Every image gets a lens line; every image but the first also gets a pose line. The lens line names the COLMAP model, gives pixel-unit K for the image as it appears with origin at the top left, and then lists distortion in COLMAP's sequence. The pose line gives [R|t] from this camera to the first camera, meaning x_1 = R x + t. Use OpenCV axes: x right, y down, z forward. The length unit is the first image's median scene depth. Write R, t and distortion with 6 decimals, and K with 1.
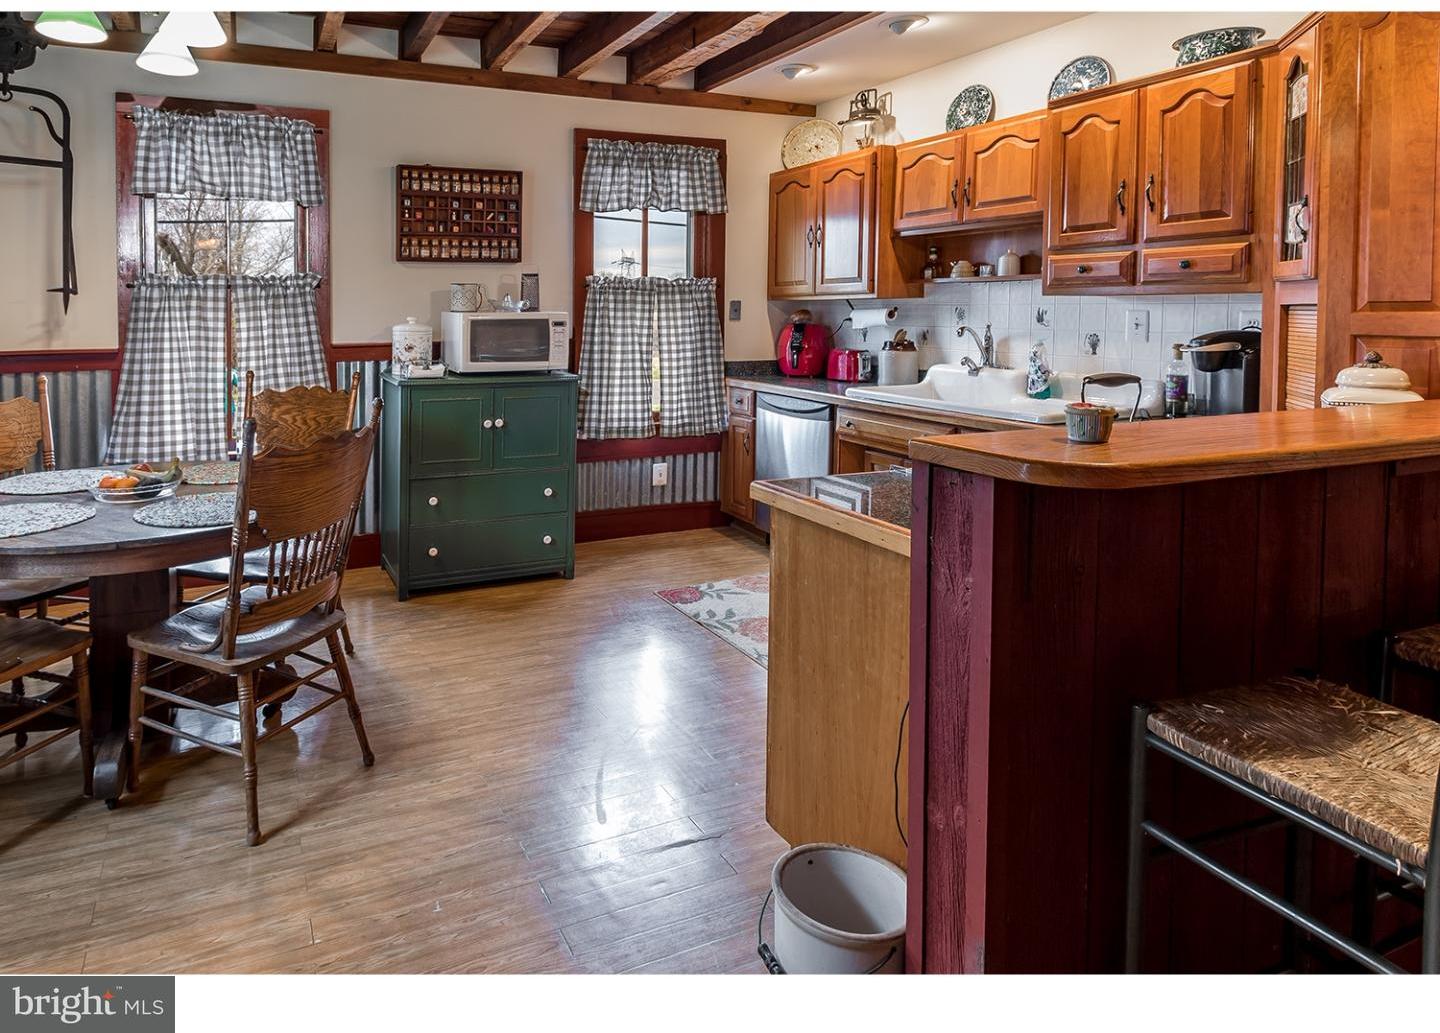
lens RADIAL K [[892.0, 0, 720.0], [0, 892.0, 516.5], [0, 0, 1]] dist [-0.005468, -0.001591]
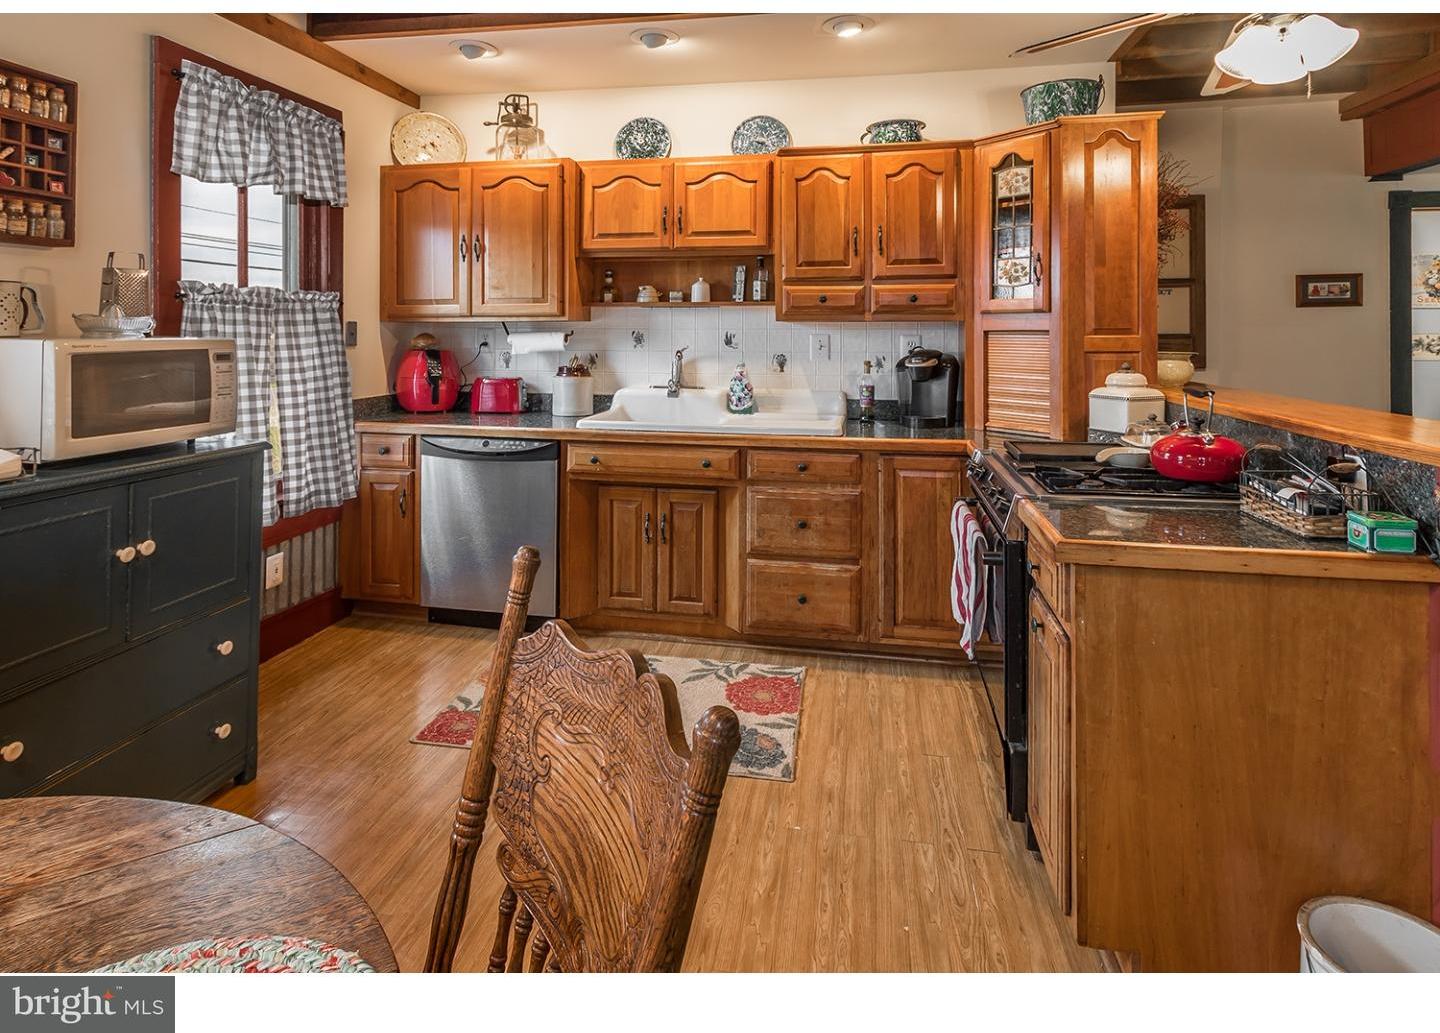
lens RADIAL K [[756.2, 0, 718.7], [0, 756.2, 432.9], [0, 0, 1]] dist [0.000170, 0.000939]
pose [[0.597152, -0.103996, 0.795358, -0.378484], [0.178891, 0.983853, -0.005668, -0.104250], [-0.781926, 0.145667, 0.606113, 0.443965]]
